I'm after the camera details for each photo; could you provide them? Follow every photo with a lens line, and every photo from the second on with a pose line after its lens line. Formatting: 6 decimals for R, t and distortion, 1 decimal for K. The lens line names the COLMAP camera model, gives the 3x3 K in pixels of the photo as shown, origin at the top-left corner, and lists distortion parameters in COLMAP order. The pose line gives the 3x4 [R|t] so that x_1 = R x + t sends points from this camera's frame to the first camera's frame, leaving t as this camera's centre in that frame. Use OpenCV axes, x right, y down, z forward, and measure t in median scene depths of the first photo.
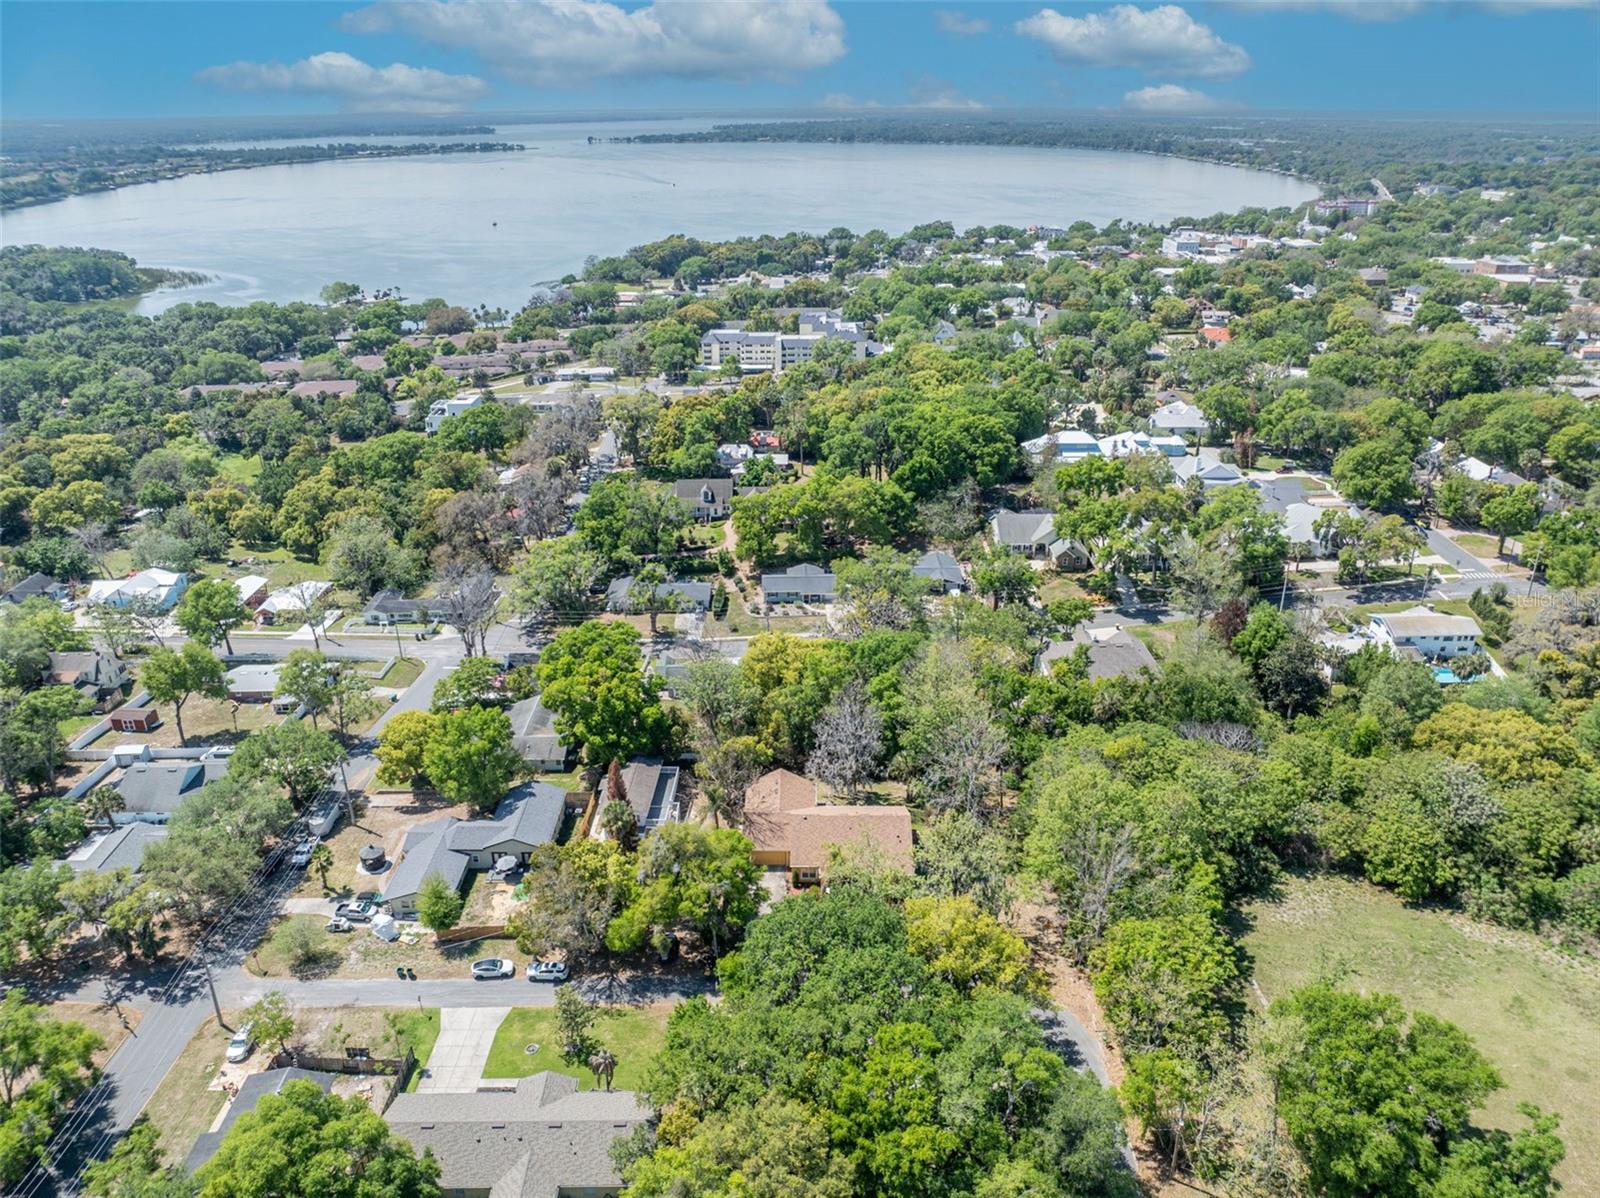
lens RADIAL K [[1128.9, 0, 802.9], [0, 1128.9, 600.5], [0, 0, 1]] dist [-0.054992, 0.023263]
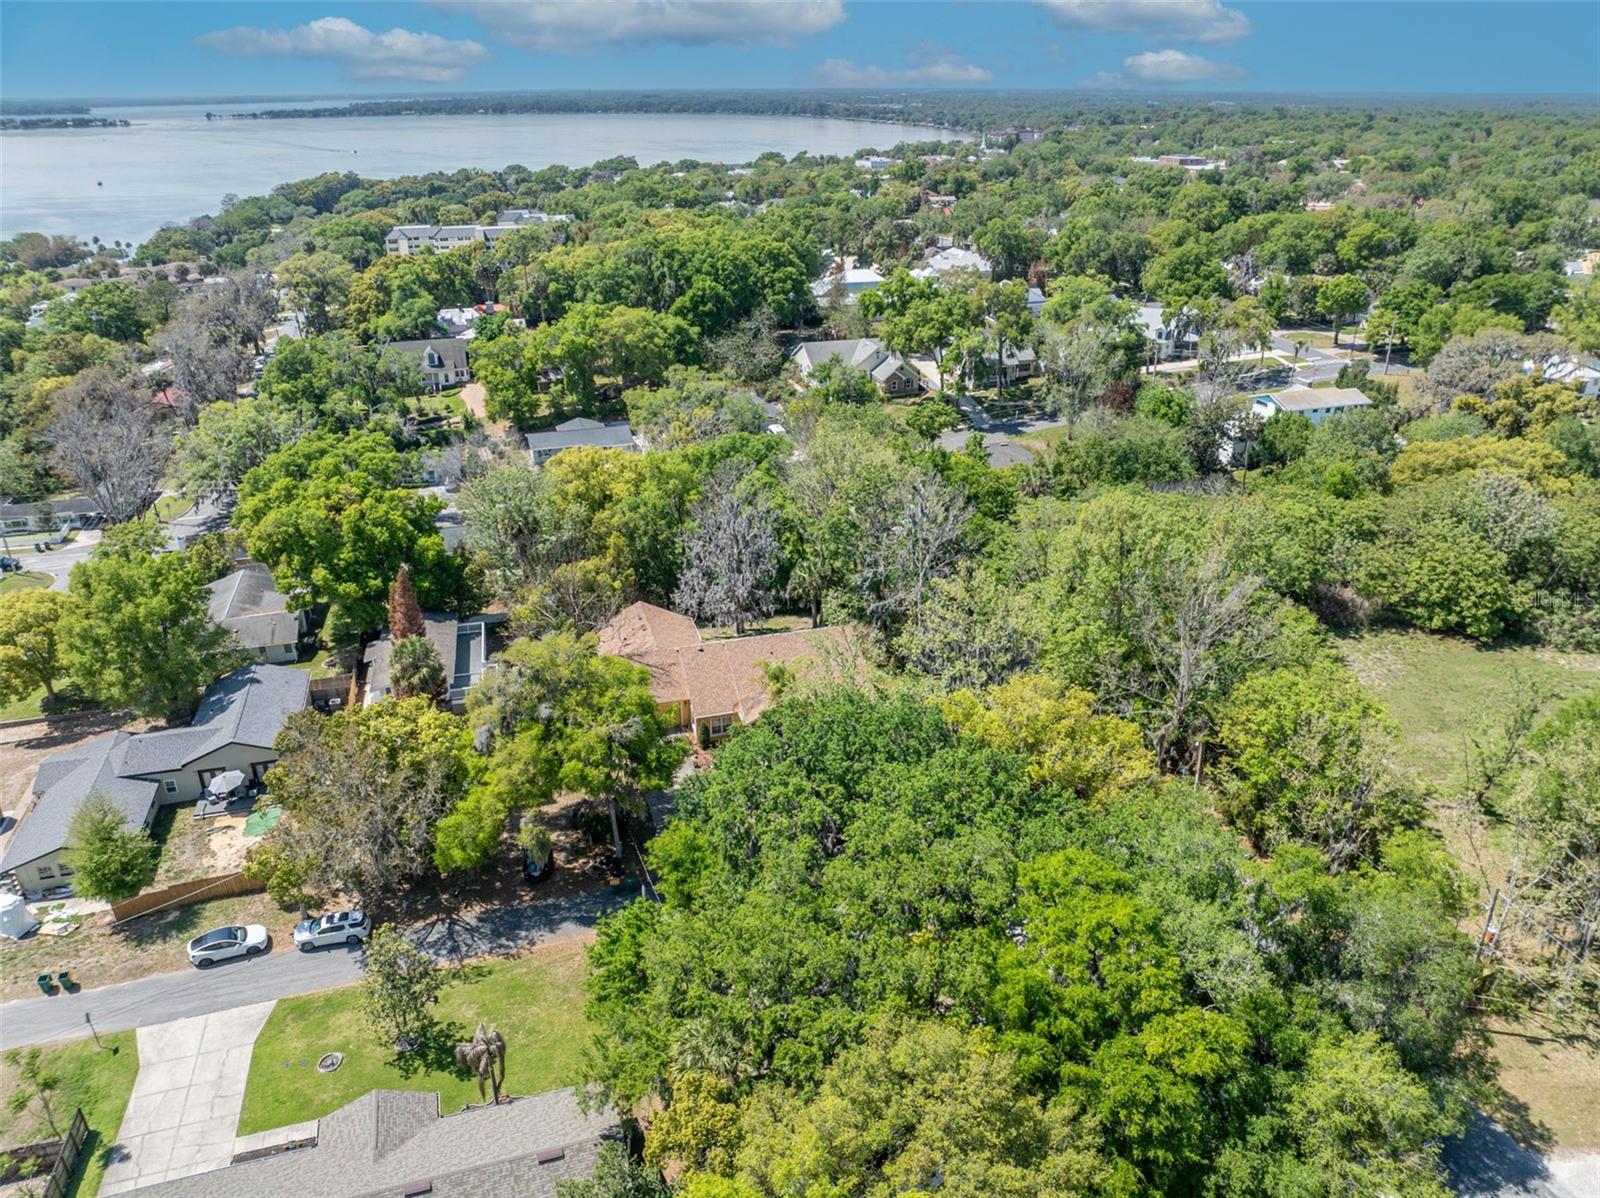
lens RADIAL K [[1128.9, 0, 803.0], [0, 1128.9, 600.7], [0, 0, 1]] dist [-0.054992, 0.023263]
pose [[0.959230, -0.117989, 0.256818, -0.105308], [0.115001, 0.993007, 0.026680, 0.150108], [-0.258170, 0.003942, 0.966091, 0.330540]]
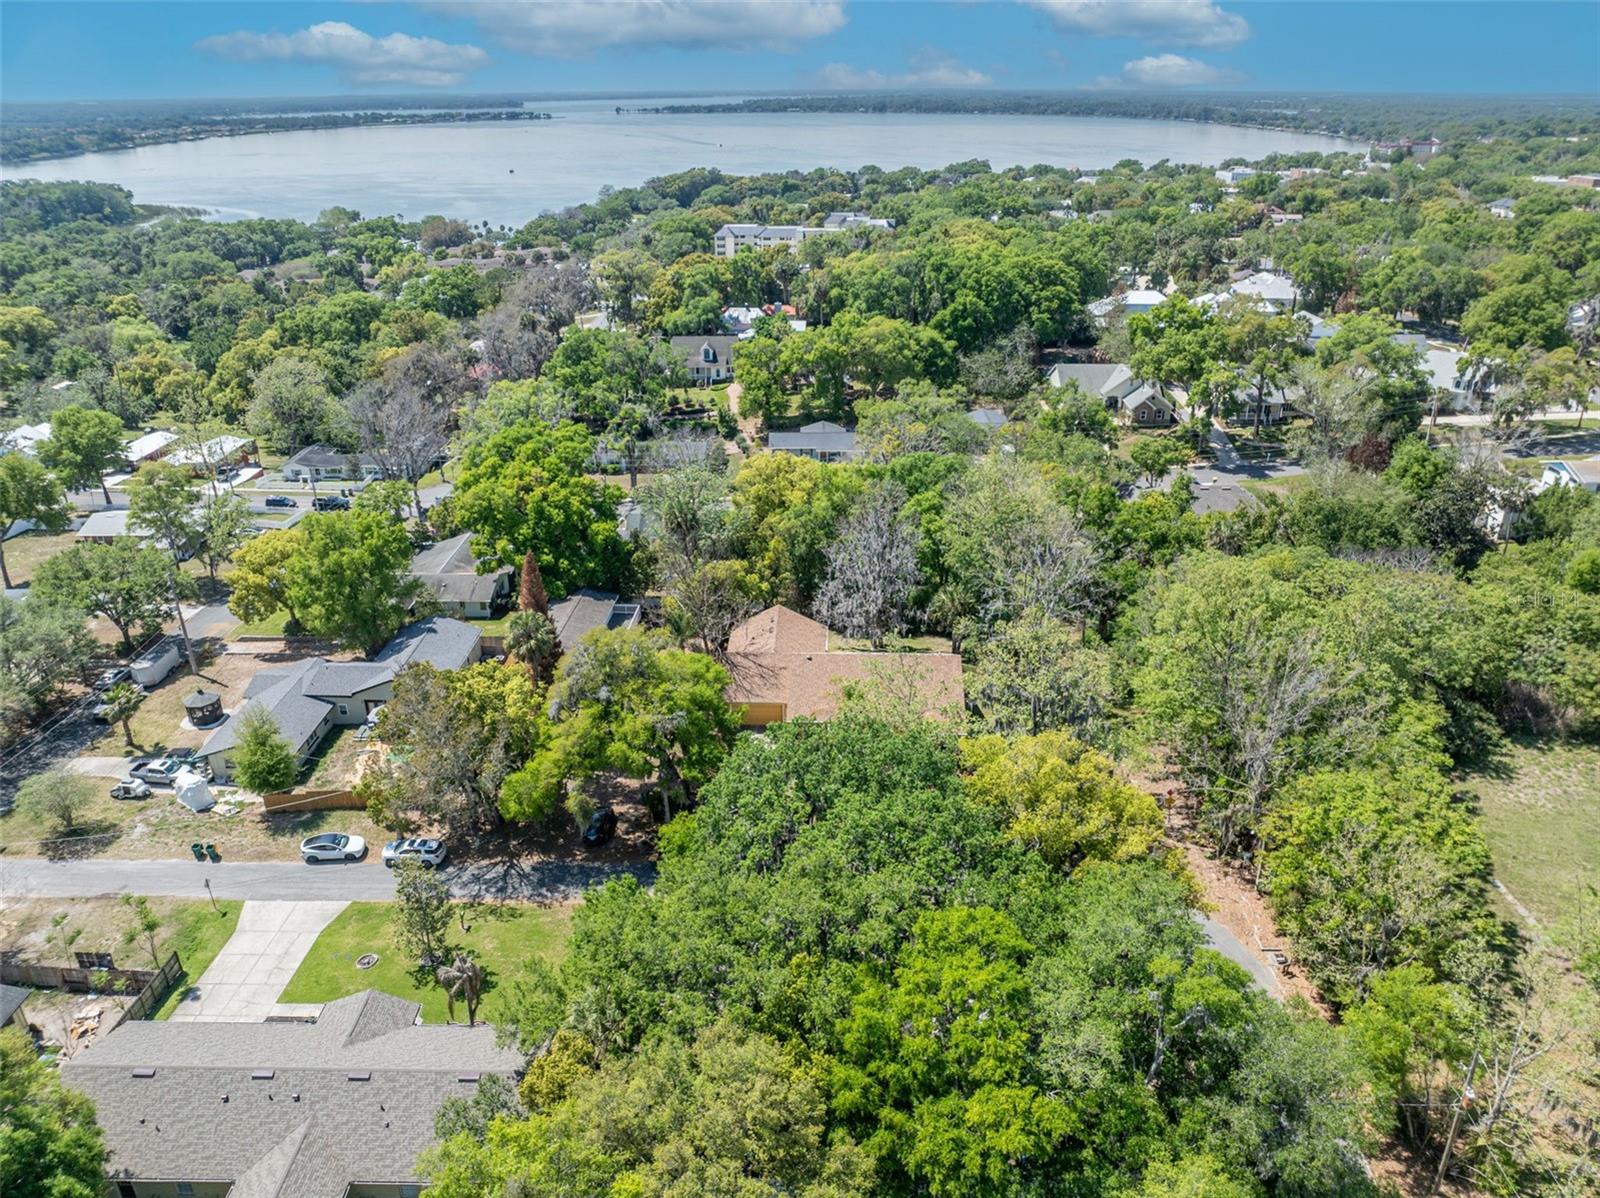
lens RADIAL K [[1128.9, 0, 800.3], [0, 1128.9, 598.9], [0, 0, 1]] dist [-0.054992, 0.023263]
pose [[0.999604, 0.009345, -0.026542, 0.014123], [-0.009074, 0.999906, 0.010302, 0.145831], [0.026636, -0.010057, 0.999595, 0.292806]]
